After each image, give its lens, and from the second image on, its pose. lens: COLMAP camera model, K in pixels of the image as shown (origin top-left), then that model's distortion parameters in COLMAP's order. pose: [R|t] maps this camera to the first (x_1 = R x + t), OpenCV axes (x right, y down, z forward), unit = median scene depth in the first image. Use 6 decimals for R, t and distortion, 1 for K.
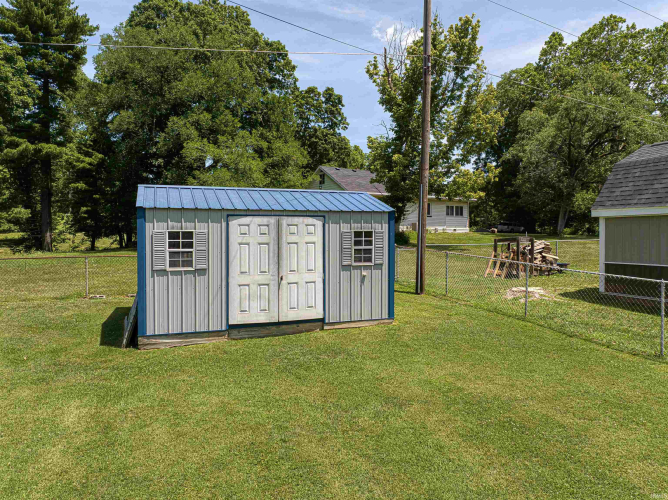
lens RADIAL K [[477.0, 0, 328.5], [0, 477.0, 245.3], [0, 0, 1]] dist [0.006502, -0.029313]
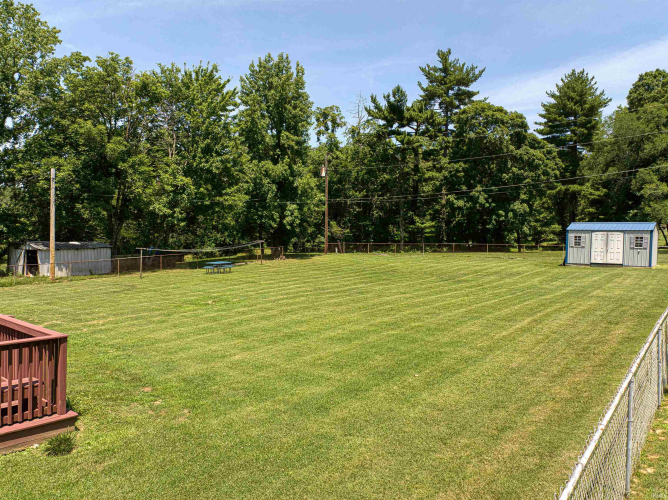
lens RADIAL K [[477.0, 0, 356.2], [0, 477.0, 242.3], [0, 0, 1]] dist [0.006502, -0.029313]
pose [[0.544698, 0.021195, -0.838364, 0.495480], [-0.047153, 0.998873, -0.005384, 0.032419], [0.837306, 0.042464, 0.545084, -0.654160]]
